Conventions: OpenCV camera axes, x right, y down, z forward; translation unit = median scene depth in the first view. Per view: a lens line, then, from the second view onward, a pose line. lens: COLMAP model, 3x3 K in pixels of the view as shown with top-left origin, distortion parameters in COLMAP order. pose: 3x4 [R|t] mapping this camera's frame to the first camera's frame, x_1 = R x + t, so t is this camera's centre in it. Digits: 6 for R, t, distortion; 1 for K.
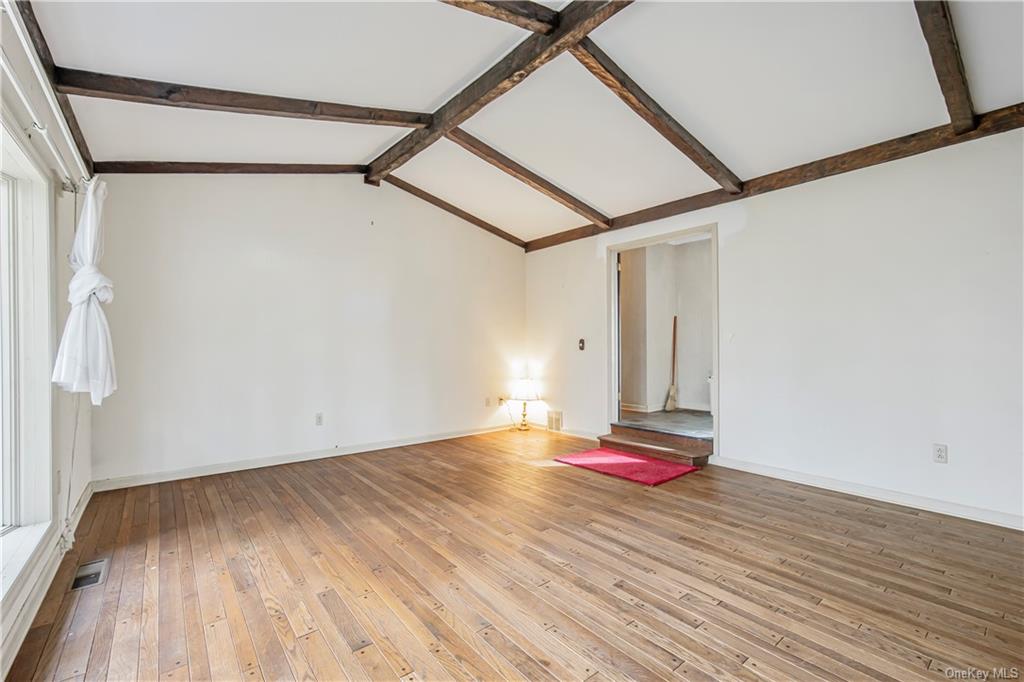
lens RADIAL K [[446.9, 0, 511.4], [0, 446.9, 341.2], [0, 0, 1]] dist [-0.009405, 0.004080]
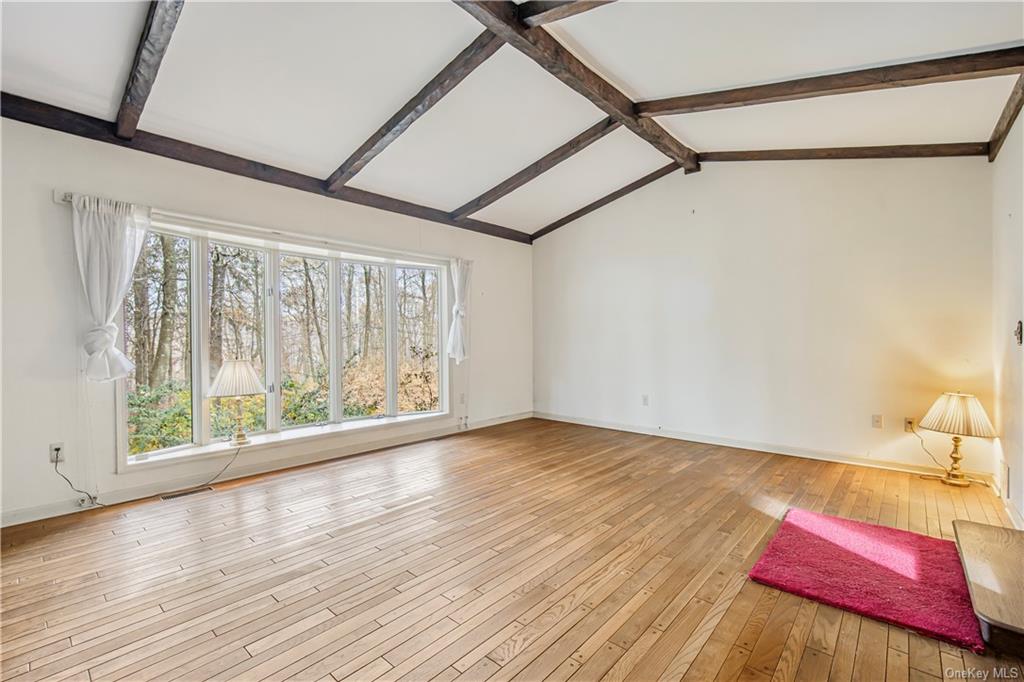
lens RADIAL K [[446.9, 0, 510.3], [0, 446.9, 343.7], [0, 0, 1]] dist [-0.009405, 0.004080]
pose [[0.172686, 0.014558, -0.984869, 0.780014], [0.007447, 0.999843, 0.016085, 0.011409], [0.984949, -0.010112, 0.172551, 0.570402]]
